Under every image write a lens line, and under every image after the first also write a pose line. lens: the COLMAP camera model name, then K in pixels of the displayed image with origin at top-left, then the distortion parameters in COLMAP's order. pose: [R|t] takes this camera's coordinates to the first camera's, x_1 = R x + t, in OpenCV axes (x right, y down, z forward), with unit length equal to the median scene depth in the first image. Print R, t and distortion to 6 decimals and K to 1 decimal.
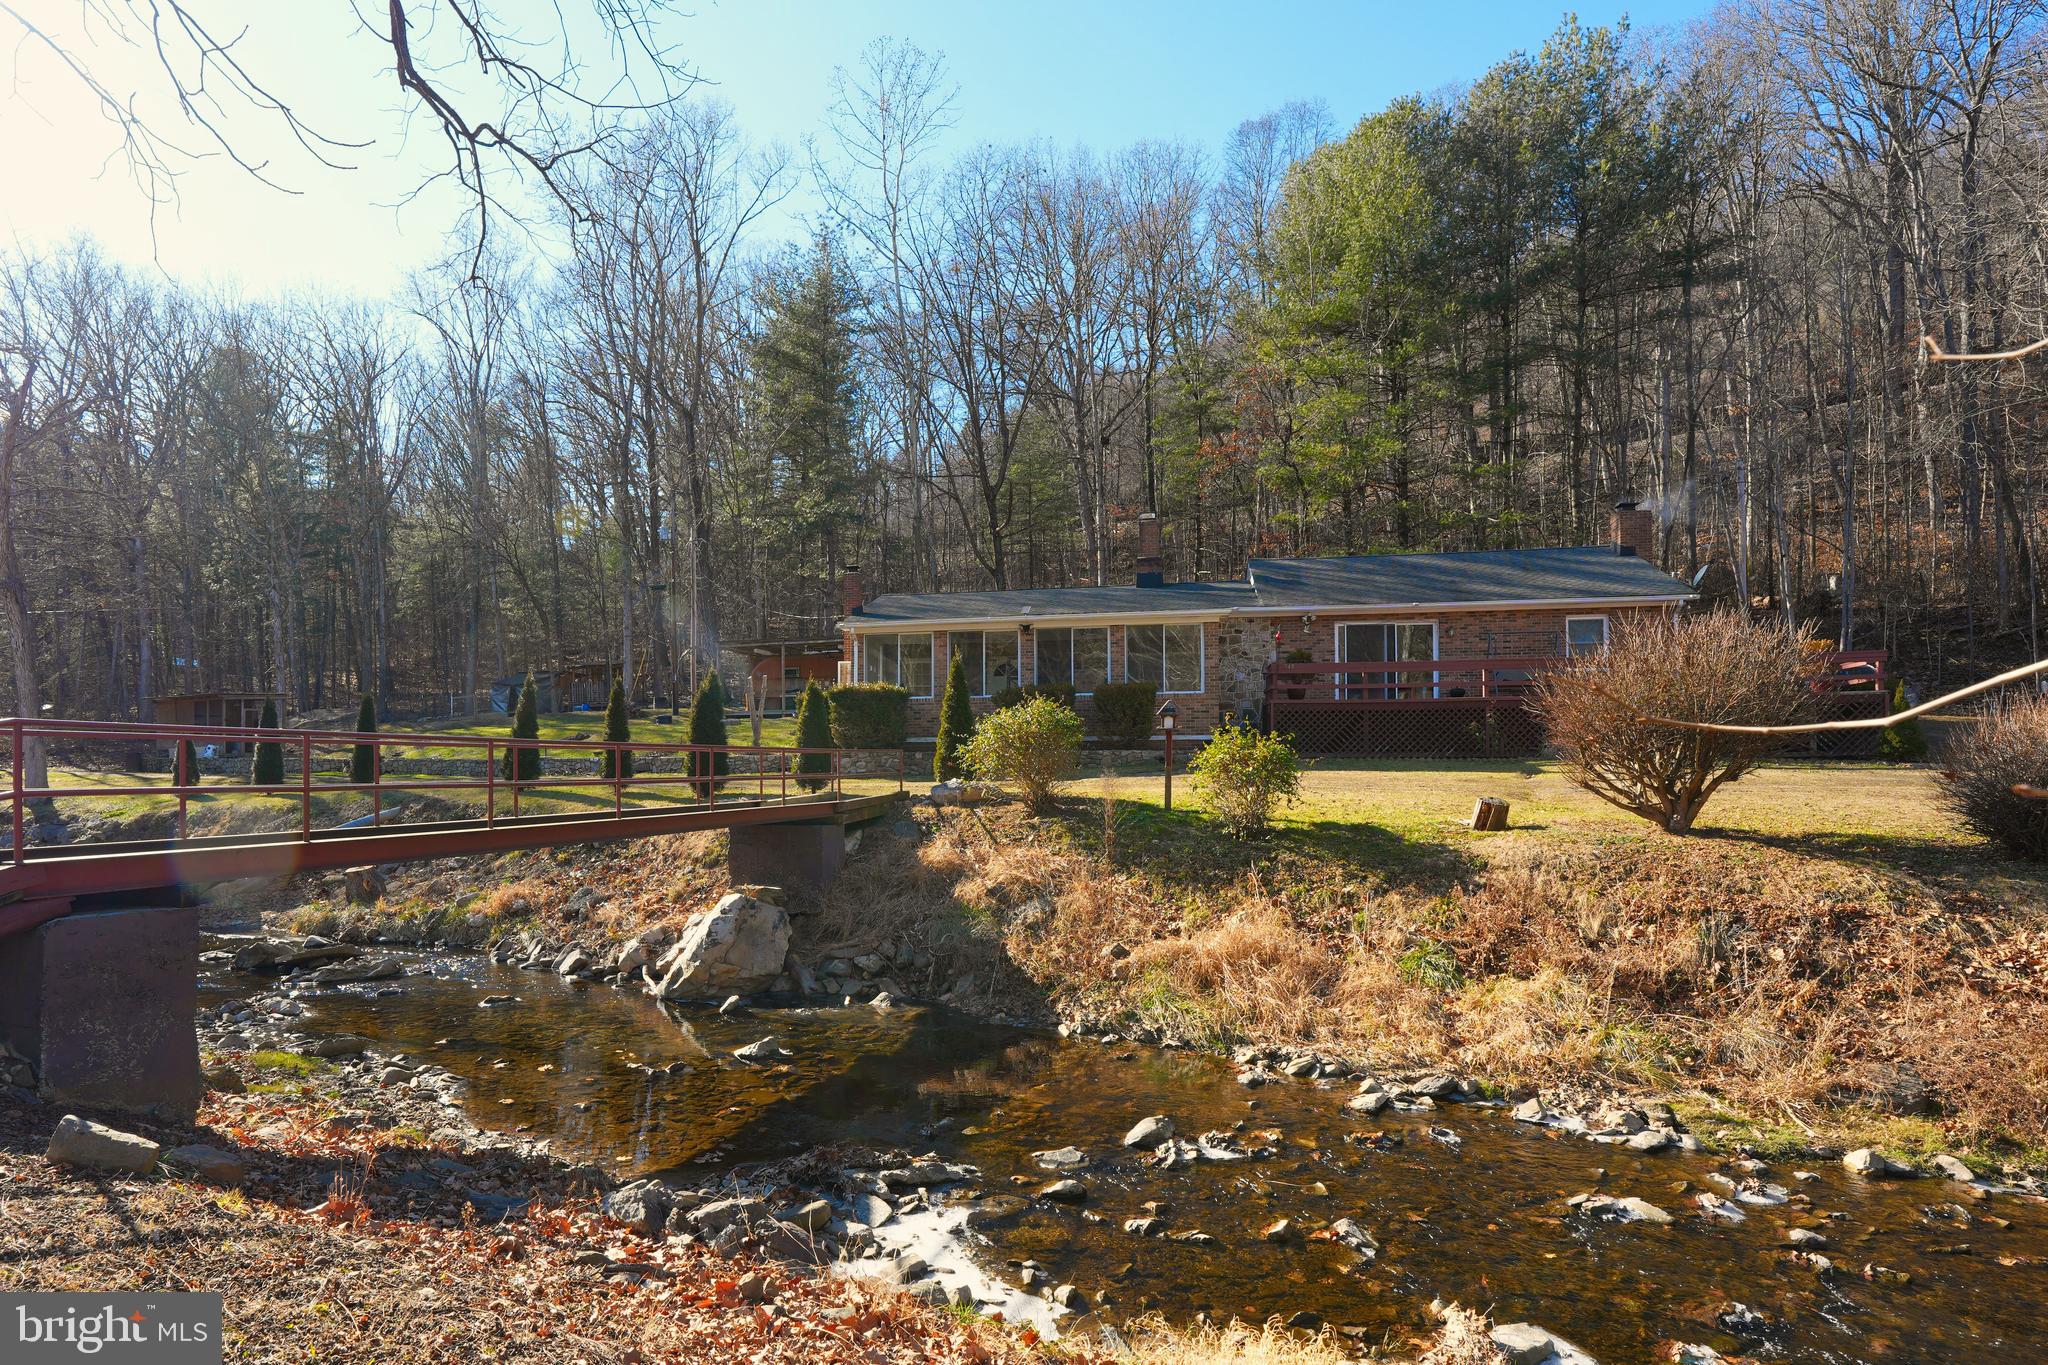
lens RADIAL K [[1071.5, 0, 919.6], [0, 1071.5, 753.6], [0, 0, 1]] dist [-0.039415, 0.000462]
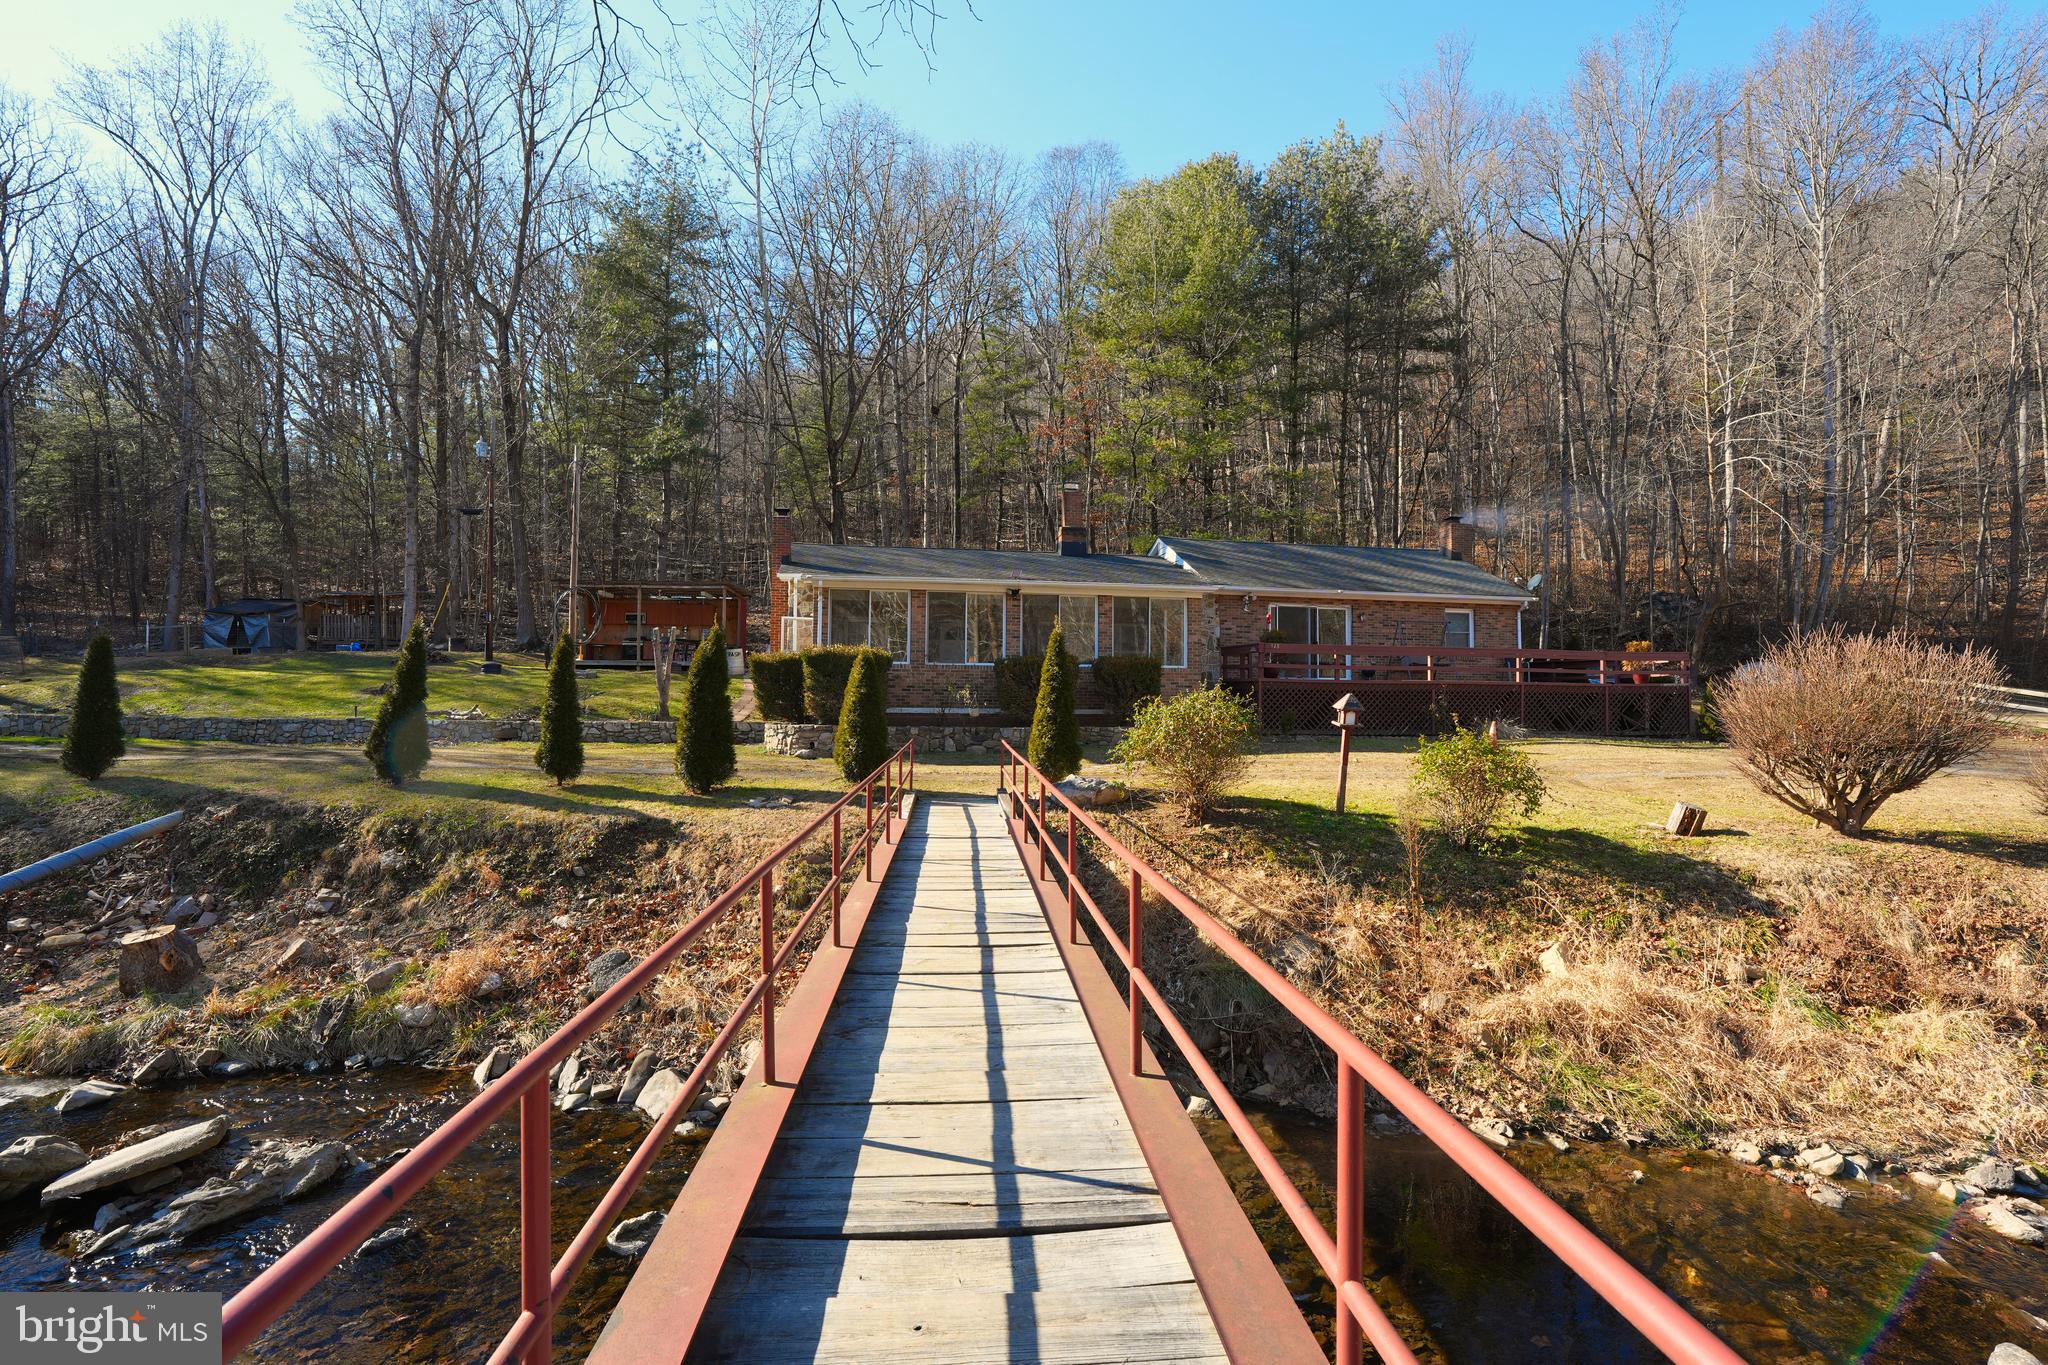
lens RADIAL K [[918.8, 0, 1035.2], [0, 918.8, 676.0], [0, 0, 1]] dist [-0.027086, 0.002887]
pose [[0.911899, 0.019550, 0.409950, -0.223410], [-0.014562, 0.999777, -0.015286, -0.032605], [-0.410157, 0.007969, 0.911980, 0.255505]]
